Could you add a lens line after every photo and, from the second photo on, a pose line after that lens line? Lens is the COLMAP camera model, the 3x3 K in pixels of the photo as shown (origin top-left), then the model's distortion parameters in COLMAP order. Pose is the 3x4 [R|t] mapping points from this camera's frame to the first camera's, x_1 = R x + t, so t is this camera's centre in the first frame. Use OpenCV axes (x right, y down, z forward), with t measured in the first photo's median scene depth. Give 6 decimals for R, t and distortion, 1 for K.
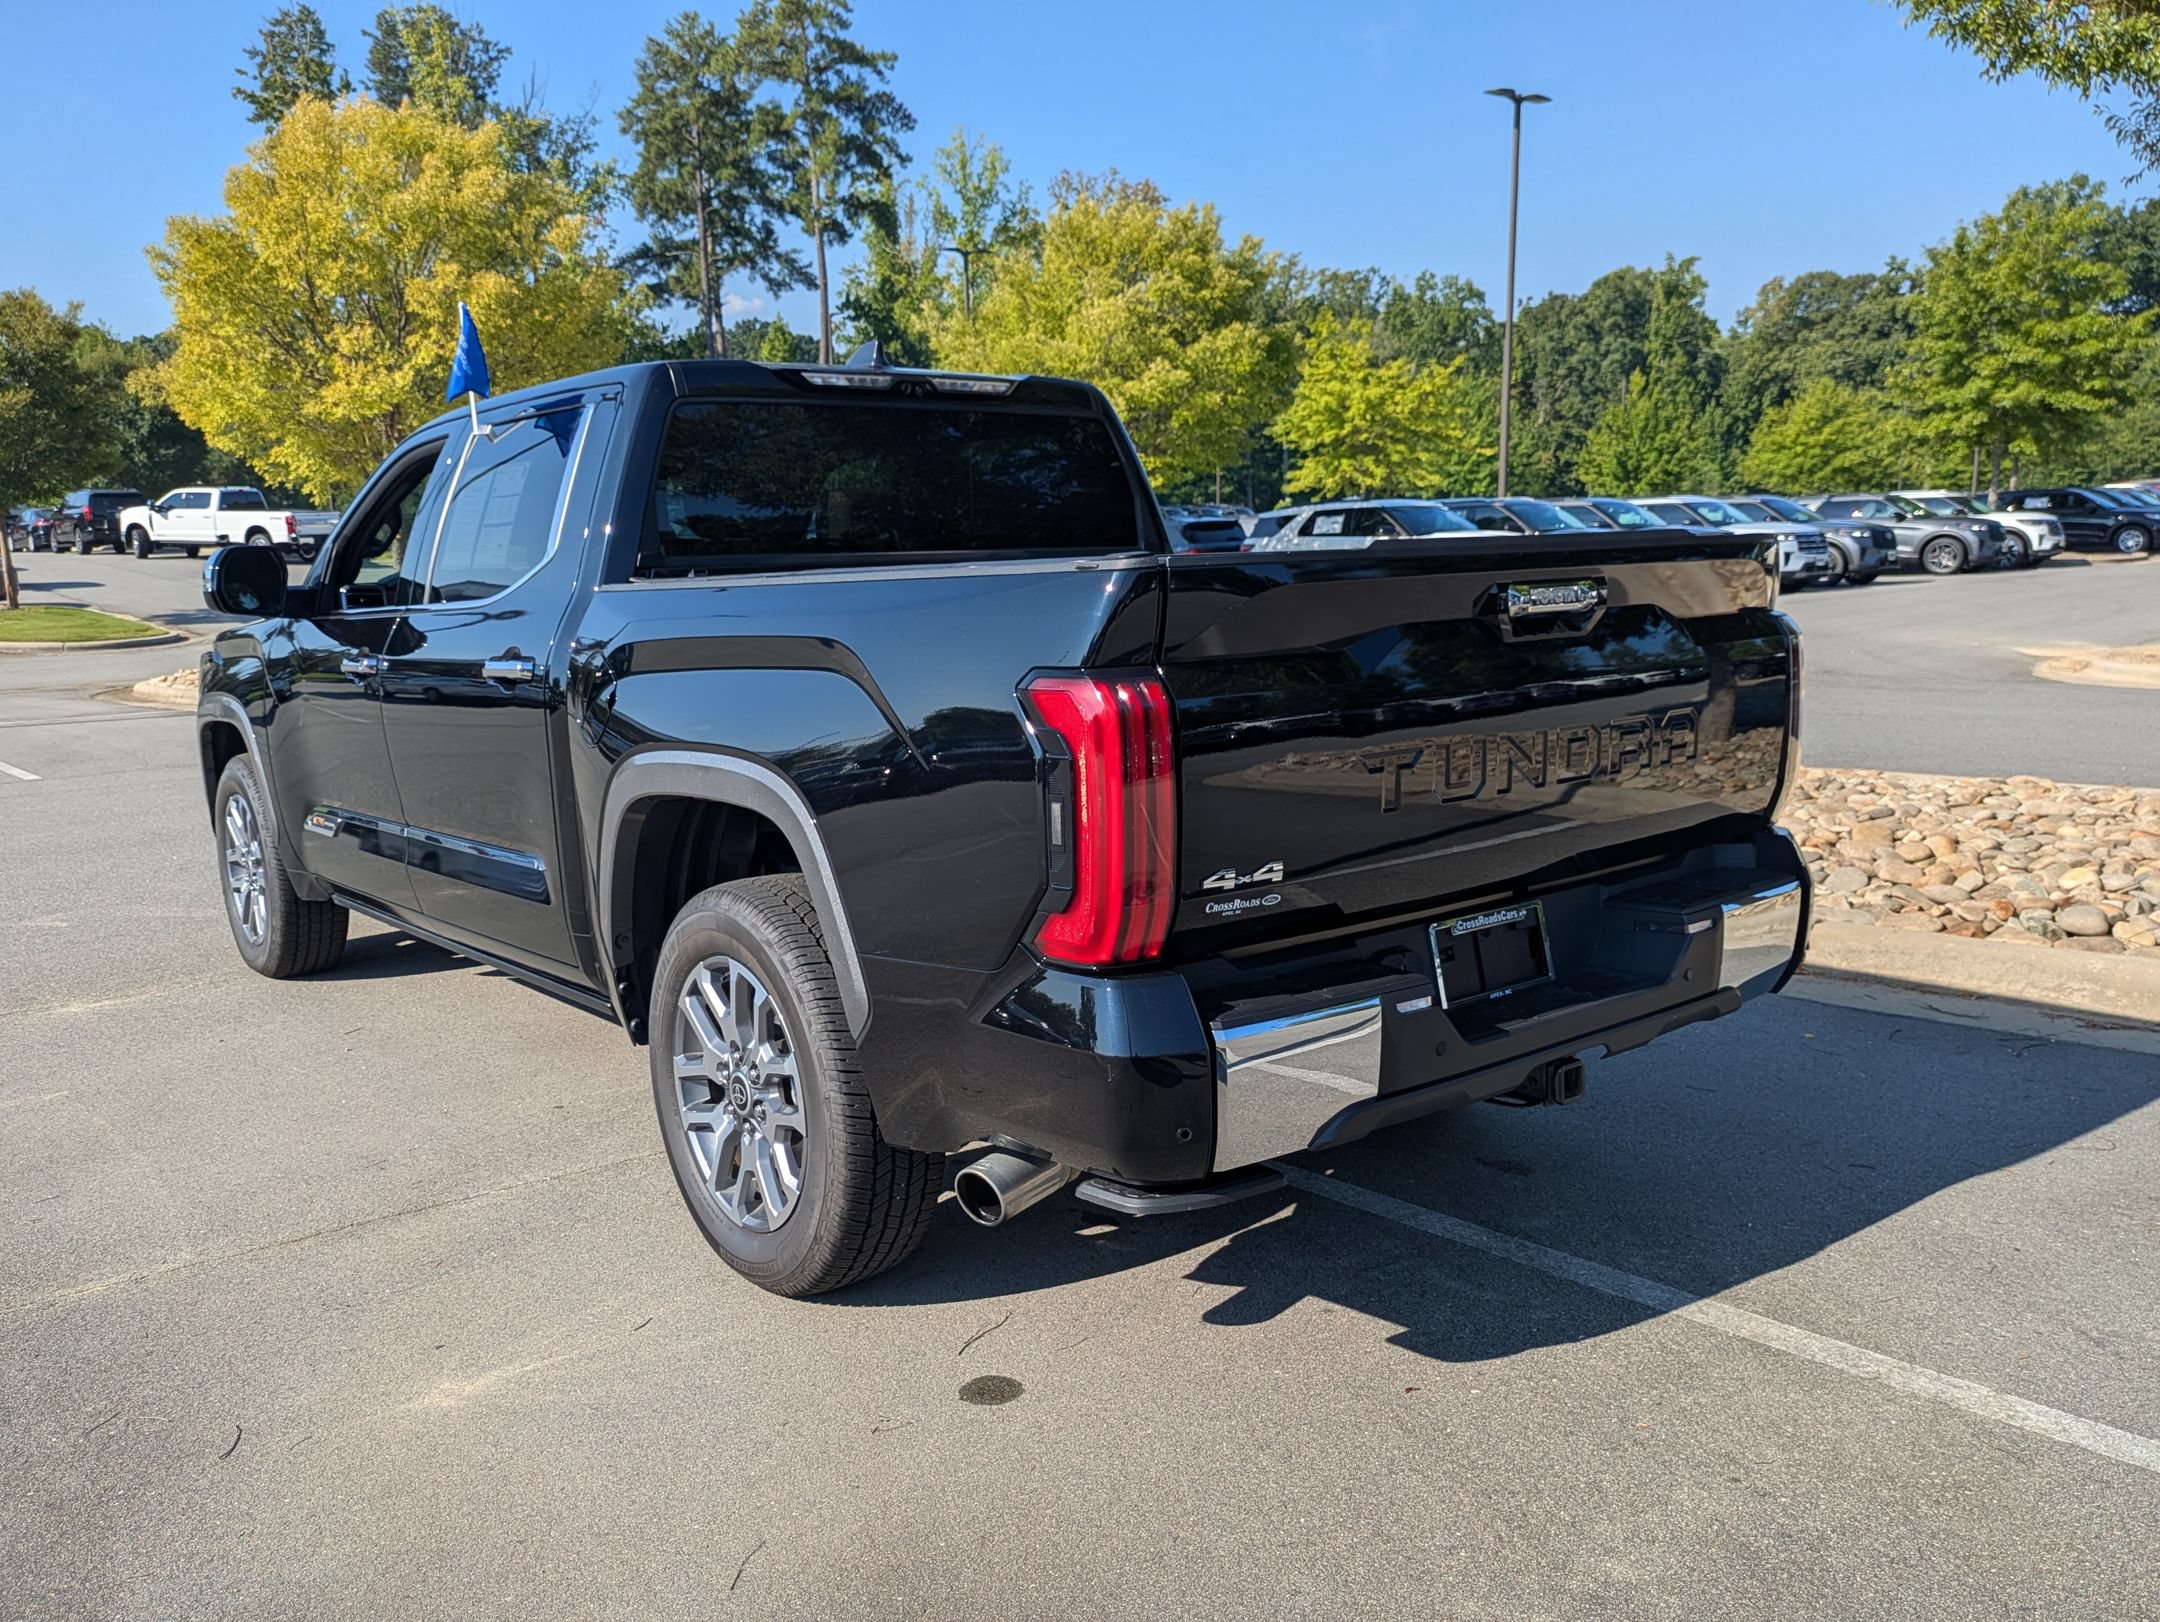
lens RADIAL K [[1767.3, 0, 1080.0], [0, 1767.3, 811.0], [0, 0, 1]] dist [0.013620, -0.030648]
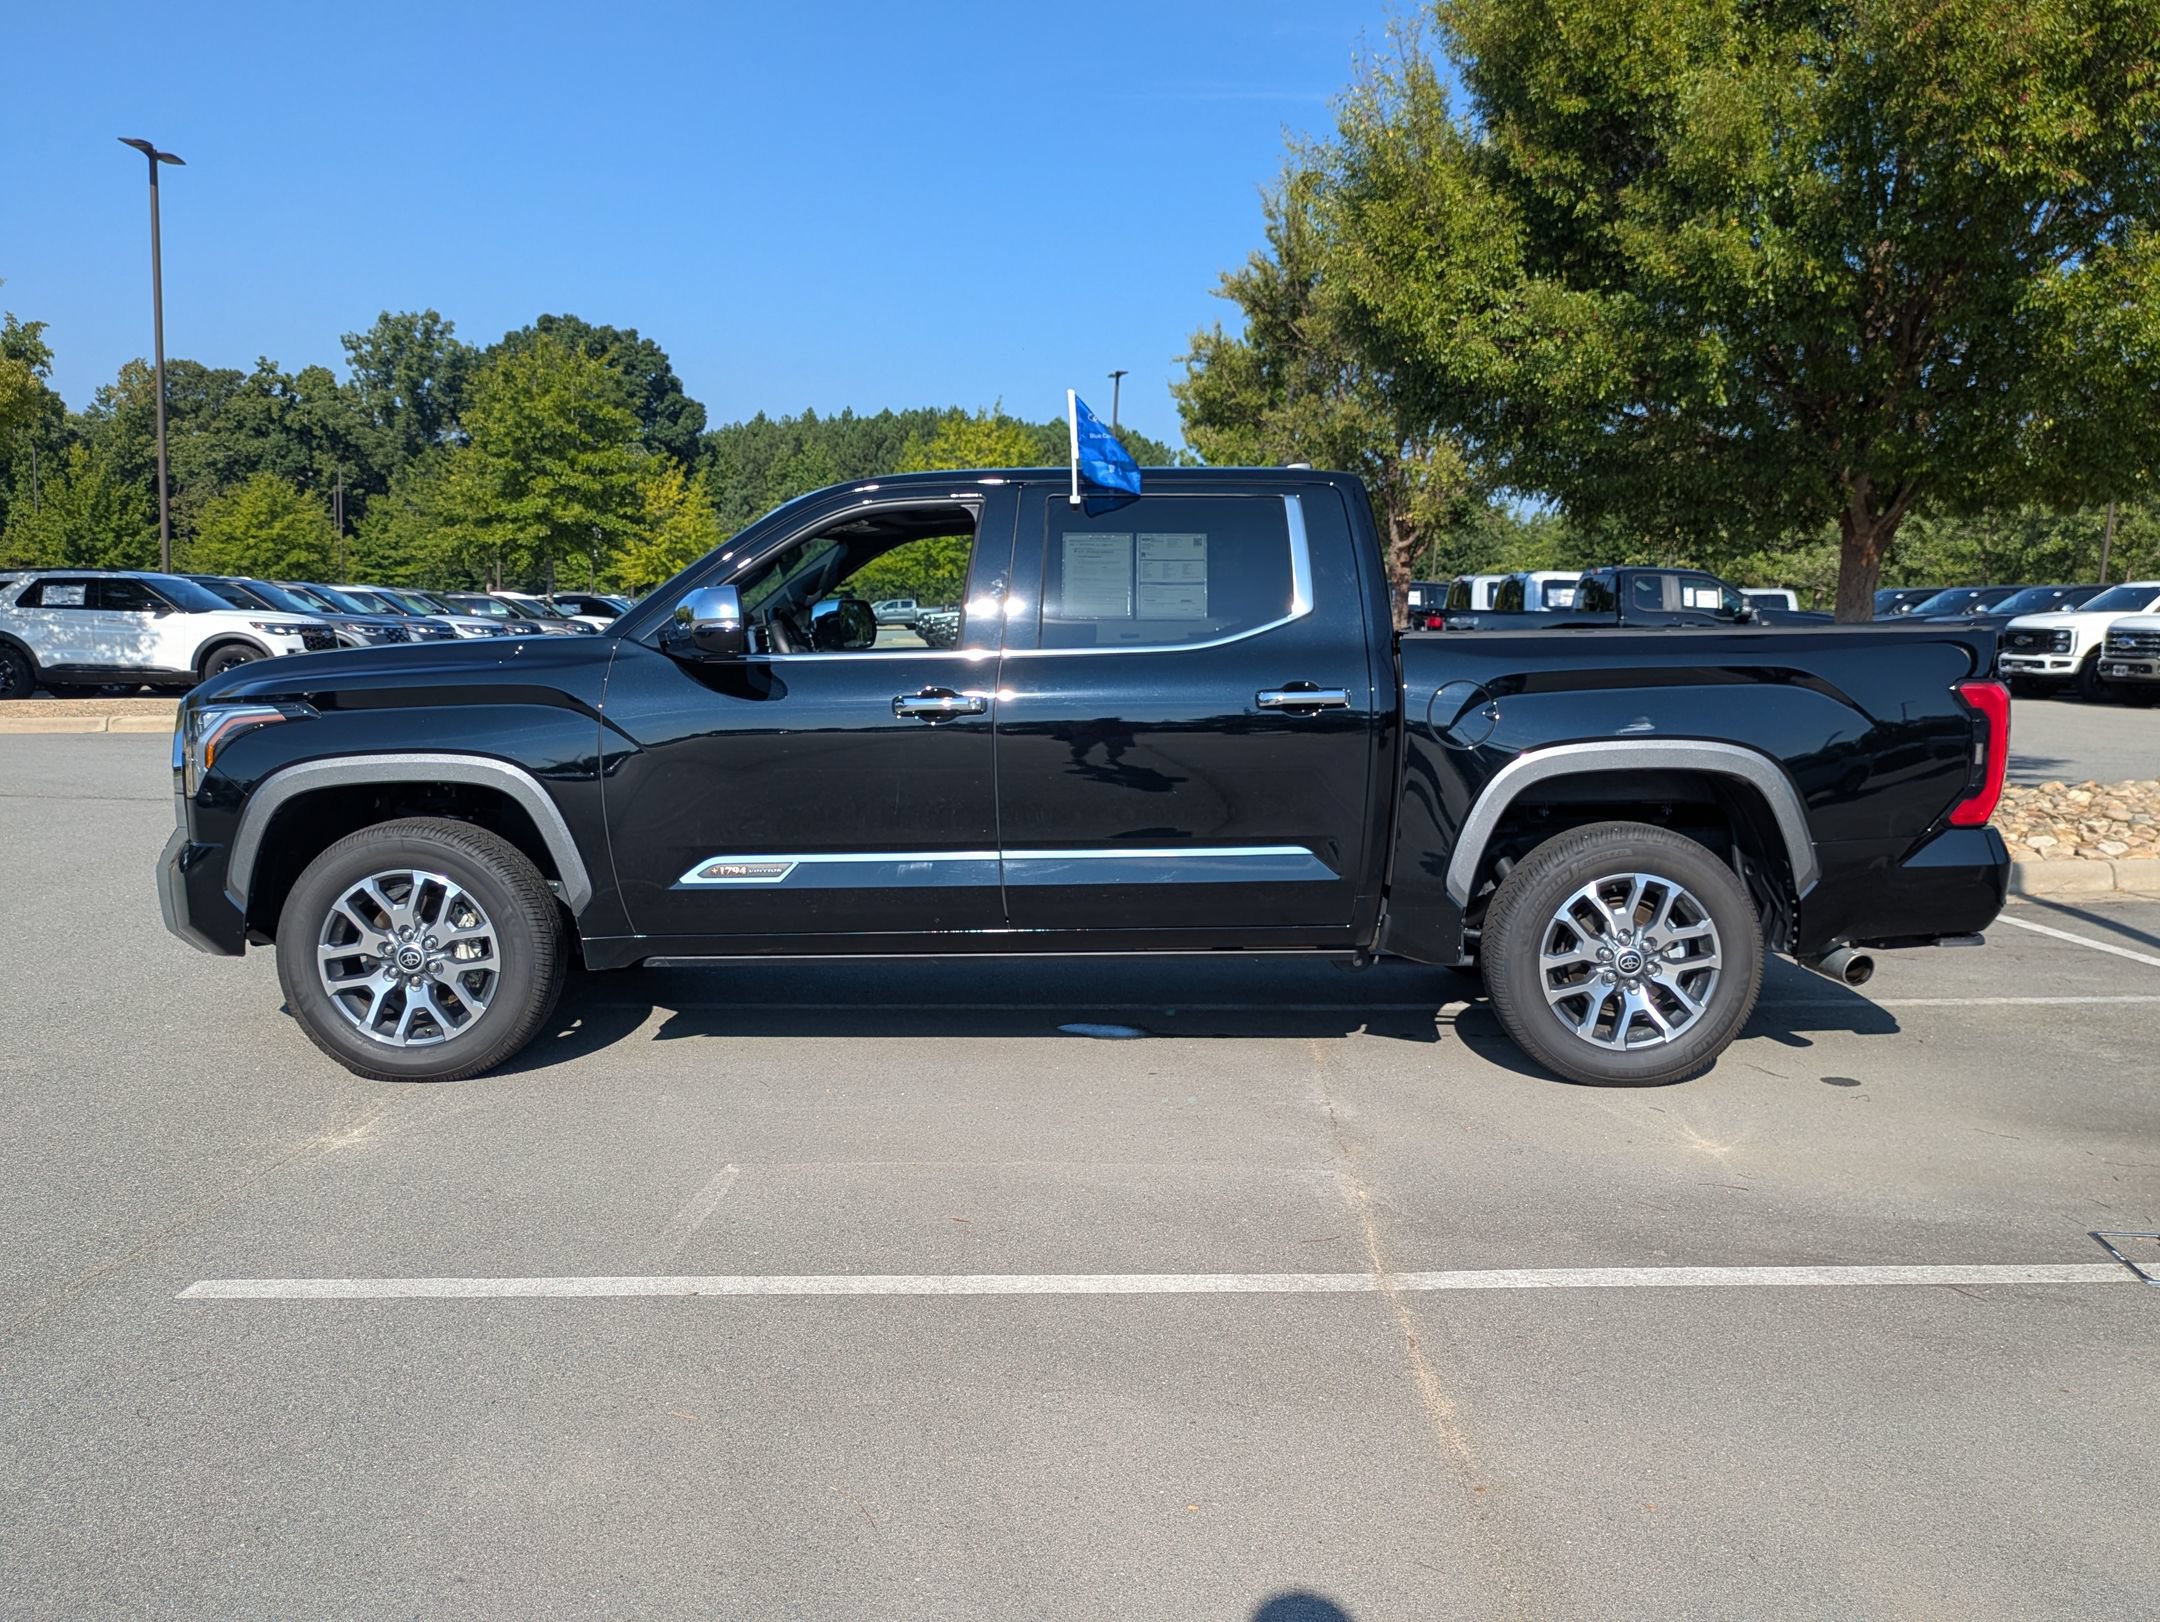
lens RADIAL K [[1811.2, 0, 1080.0], [0, 1811.2, 811.0], [0, 0, 1]] dist [0.000938, 0.000561]
pose [[0.604817, -0.040197, 0.795350, -0.127798], [0.085646, 0.996216, -0.014780, 0.000599], [-0.791746, 0.077058, 0.605971, 0.029852]]
